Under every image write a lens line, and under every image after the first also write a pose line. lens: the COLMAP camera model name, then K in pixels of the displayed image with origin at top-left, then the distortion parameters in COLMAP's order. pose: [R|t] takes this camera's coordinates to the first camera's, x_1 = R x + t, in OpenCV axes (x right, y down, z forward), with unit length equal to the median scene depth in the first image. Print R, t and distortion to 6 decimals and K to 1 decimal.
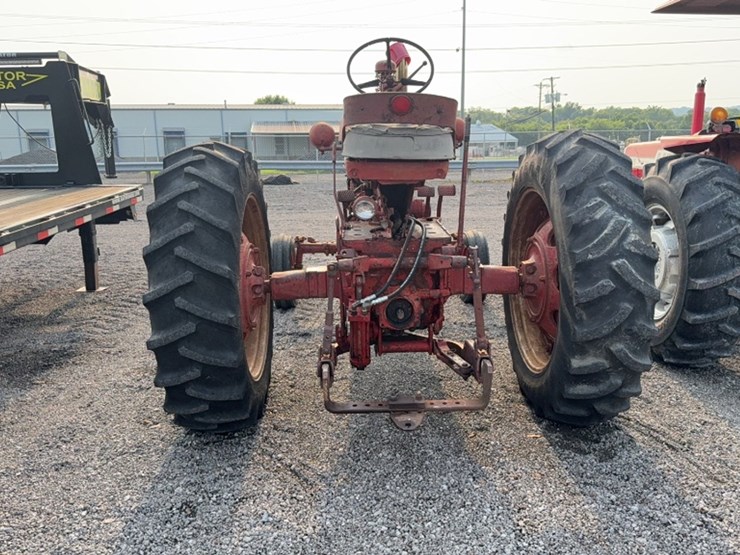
lens RADIAL K [[665.4, 0, 366.1], [0, 665.4, 281.2], [0, 0, 1]] dist [0.069922, -0.110334]
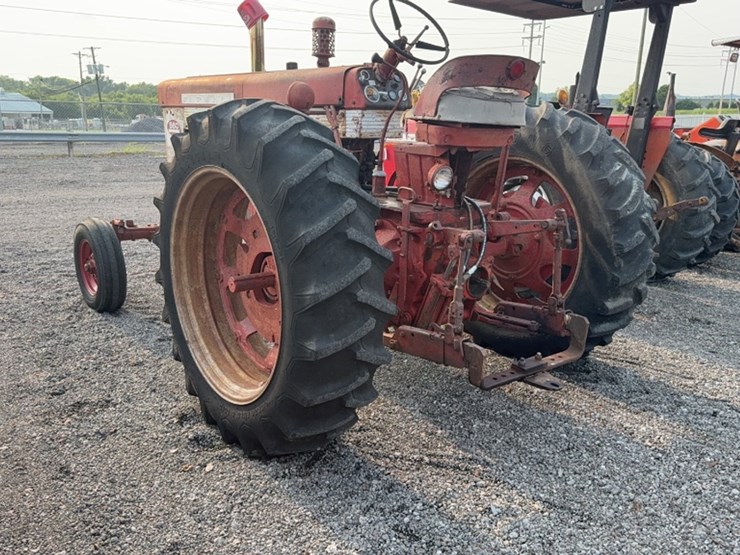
lens RADIAL K [[665.4, 0, 366.0], [0, 665.4, 284.8], [0, 0, 1]] dist [0.069922, -0.110334]
pose [[0.791280, -0.119376, 0.599688, -0.352449], [0.095778, 0.992849, 0.071262, -0.018093], [-0.603907, 0.001049, 0.797054, 0.159453]]
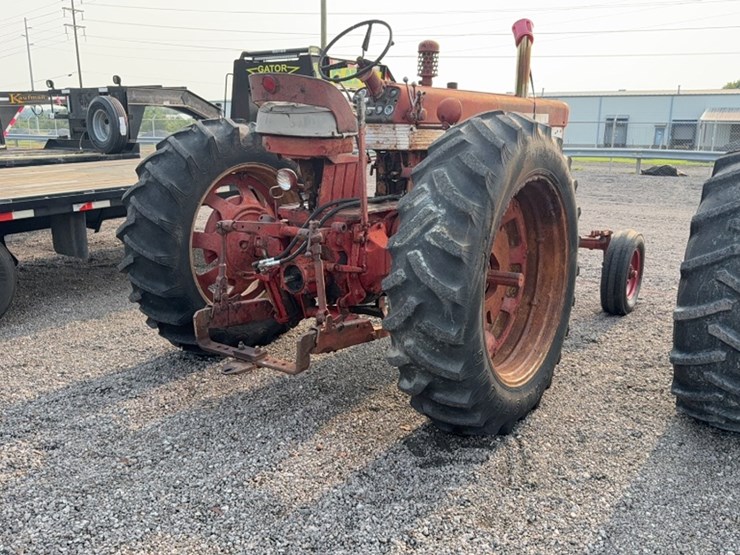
lens RADIAL K [[665.4, 0, 374.2], [0, 665.4, 279.1], [0, 0, 1]] dist [0.069922, -0.110334]
pose [[0.797233, 0.155059, -0.583417, 0.409912], [-0.146215, 0.987271, 0.062593, -0.019566], [0.585696, 0.035403, 0.809757, 0.102240]]
